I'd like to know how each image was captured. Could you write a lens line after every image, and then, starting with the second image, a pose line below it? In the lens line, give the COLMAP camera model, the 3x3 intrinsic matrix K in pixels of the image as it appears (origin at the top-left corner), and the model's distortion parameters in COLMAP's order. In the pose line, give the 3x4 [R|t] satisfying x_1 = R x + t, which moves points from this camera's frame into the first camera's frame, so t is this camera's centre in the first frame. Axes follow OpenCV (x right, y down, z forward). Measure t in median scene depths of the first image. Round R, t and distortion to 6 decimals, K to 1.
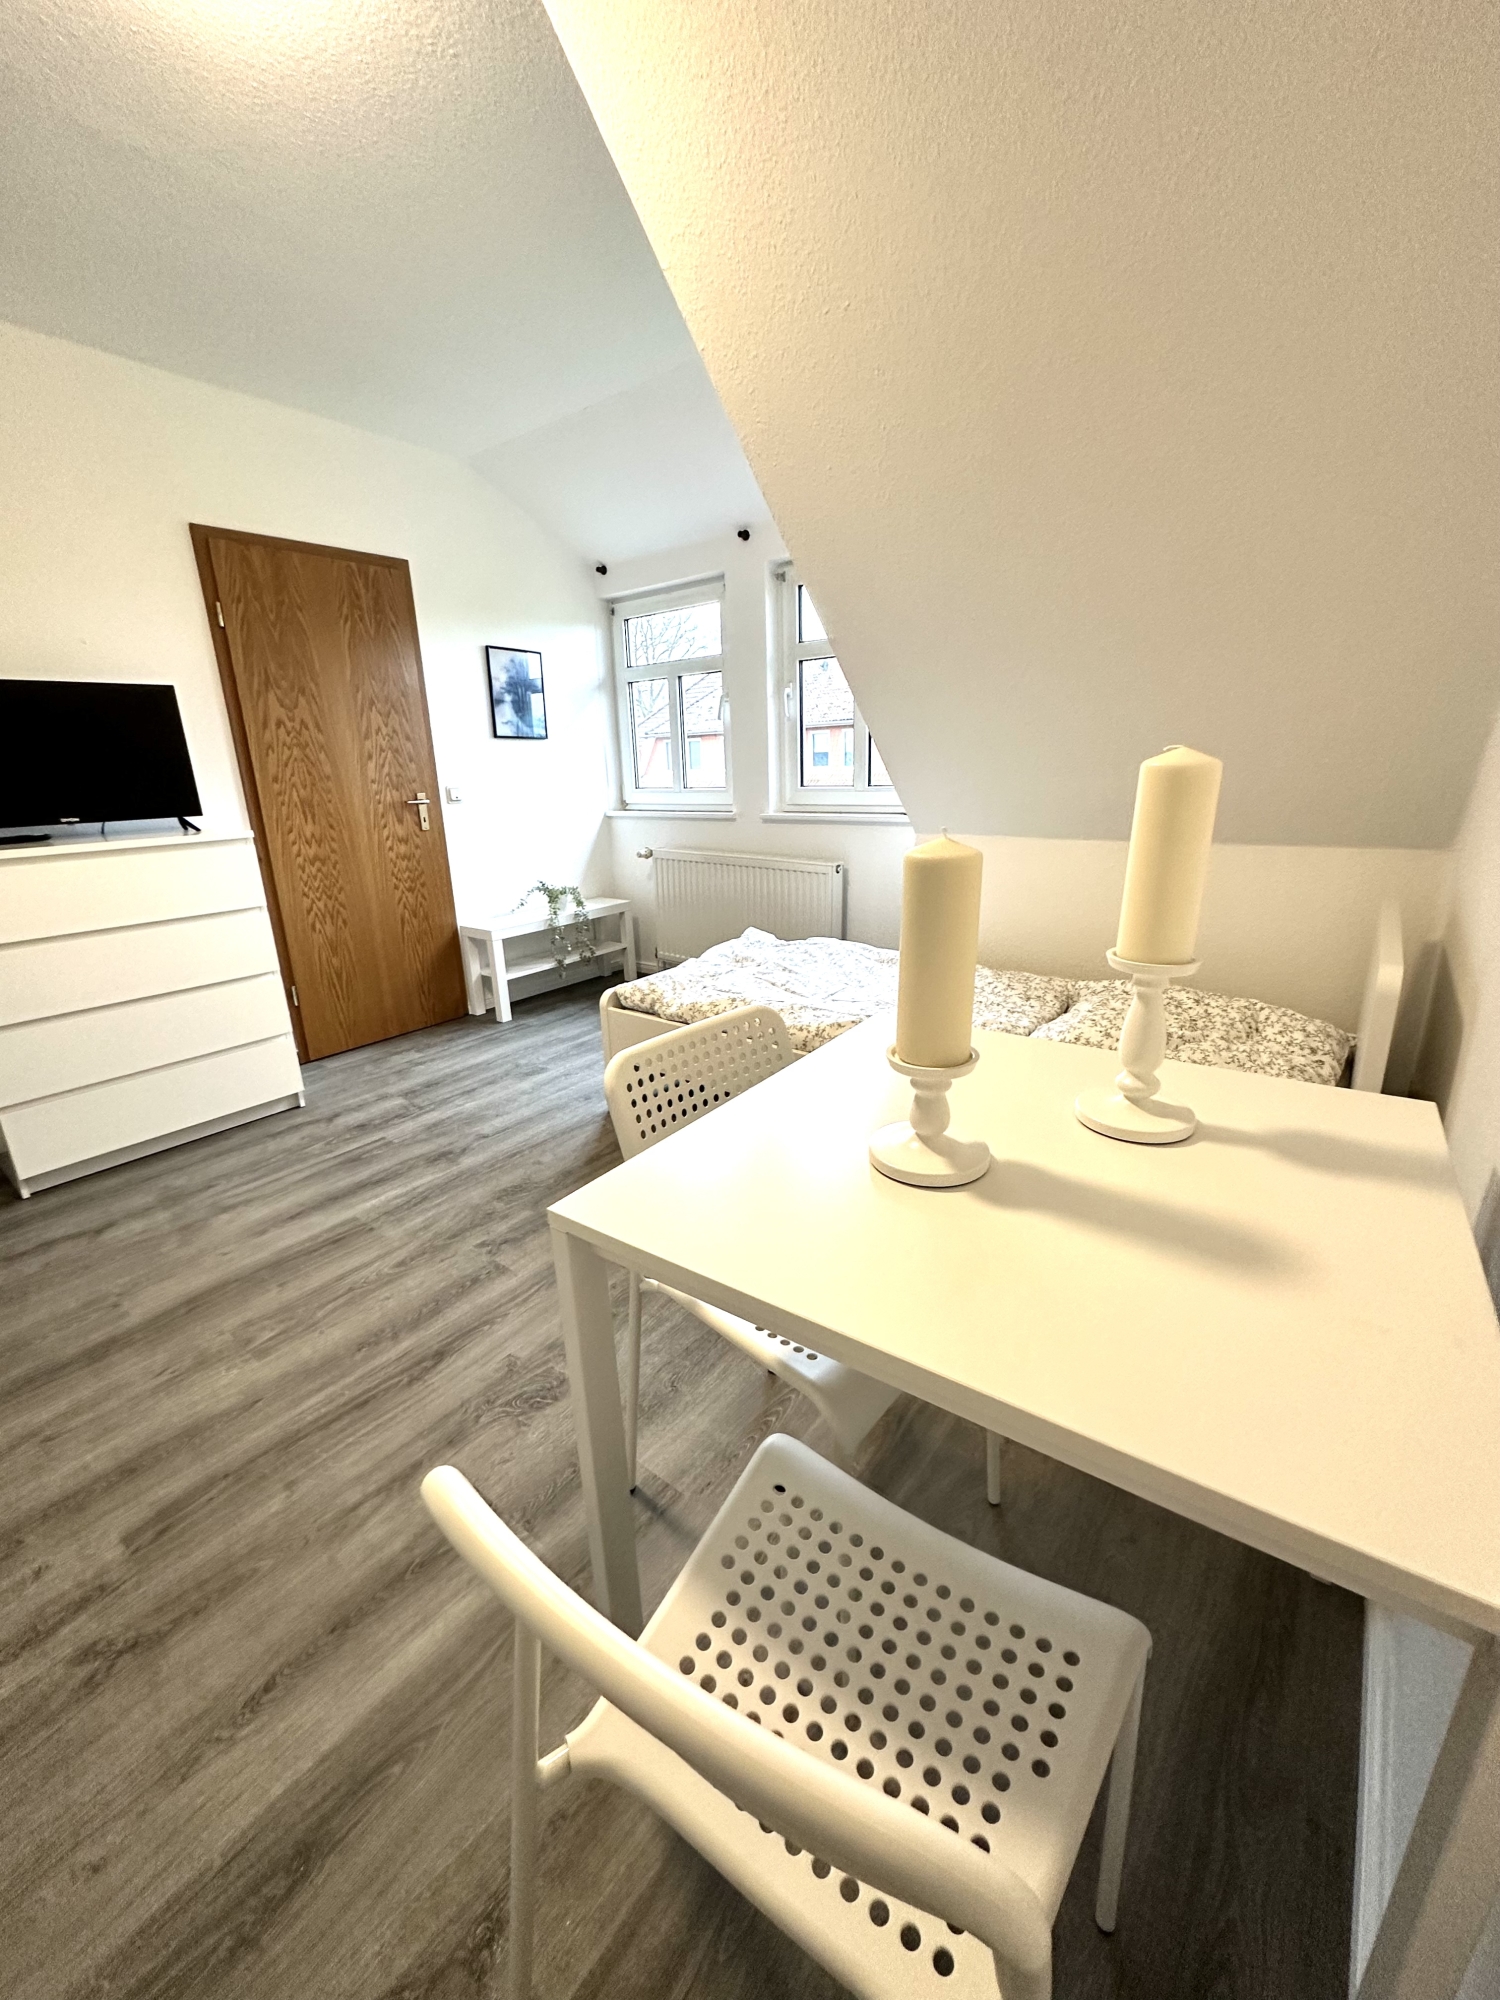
lens RADIAL K [[794.9, 0, 746.9], [0, 794.9, 999.3], [0, 0, 1]] dist [-0.002393, 0.000311]
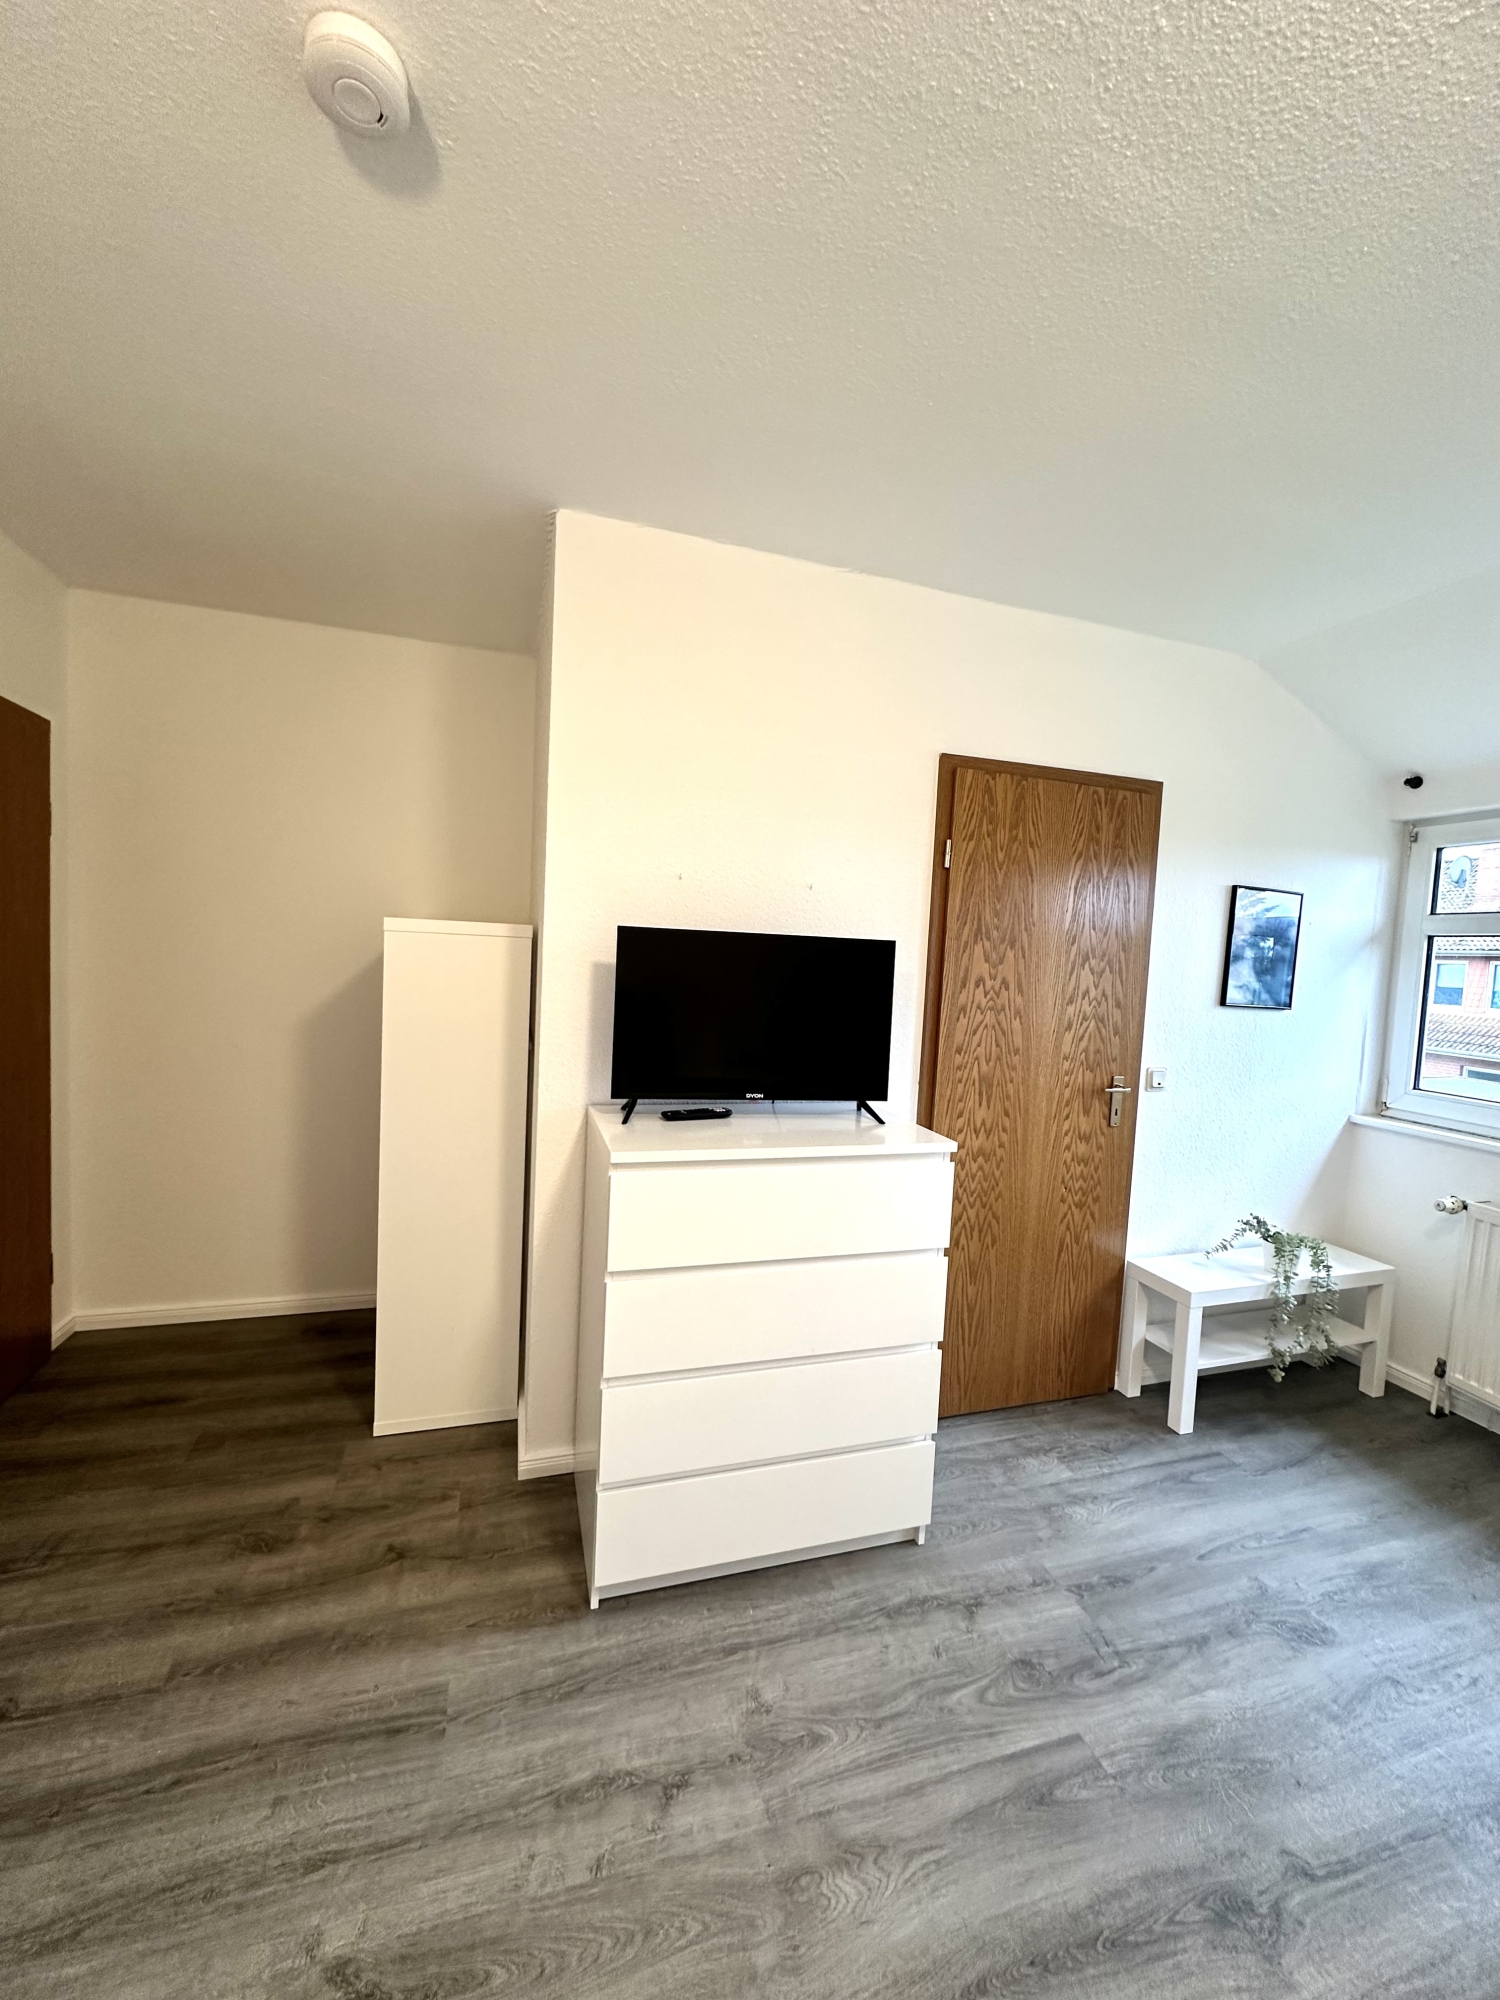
lens RADIAL K [[794.9, 0, 748.9], [0, 794.9, 1001.9], [0, 0, 1]] dist [-0.002393, 0.000311]
pose [[0.822002, 0.105035, -0.559714, -0.313526], [-0.232999, 0.958847, -0.162249, -0.139569], [0.519638, 0.263782, 0.812647, 0.237915]]
